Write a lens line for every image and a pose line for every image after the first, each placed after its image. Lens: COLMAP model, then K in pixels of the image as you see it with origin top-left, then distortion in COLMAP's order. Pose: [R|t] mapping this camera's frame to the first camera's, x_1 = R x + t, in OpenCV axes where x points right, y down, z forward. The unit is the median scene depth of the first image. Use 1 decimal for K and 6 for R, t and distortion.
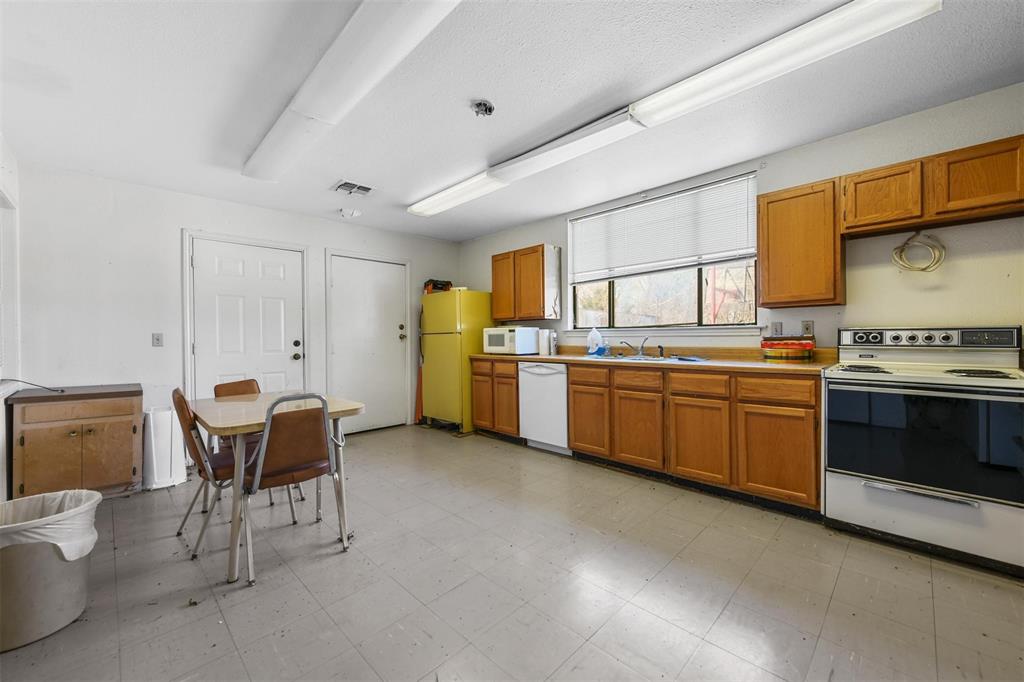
lens RADIAL K [[401.4, 0, 516.7], [0, 401.4, 337.9], [0, 0, 1]] dist [0.000281, 0.000008]
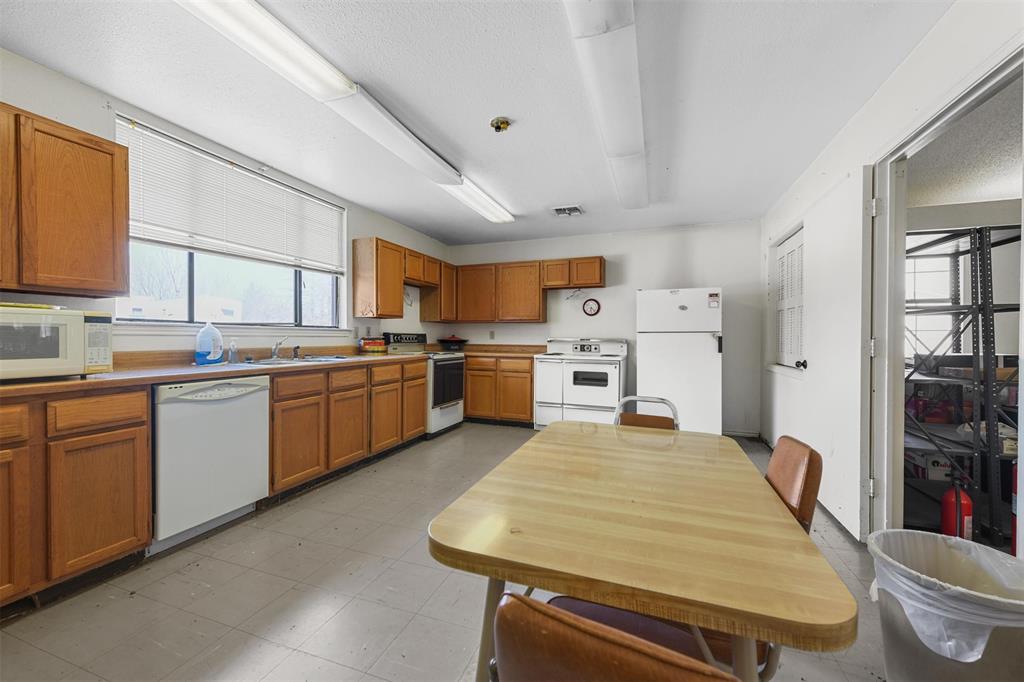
lens RADIAL K [[401.4, 0, 514.0], [0, 401.4, 340.1], [0, 0, 1]] dist [0.000281, 0.000008]
pose [[-0.426232, 0.000724, 0.904614, -0.704587], [0.003744, 0.999993, 0.000964, 0.006140], [-0.904606, 0.003797, -0.426232, 0.938605]]
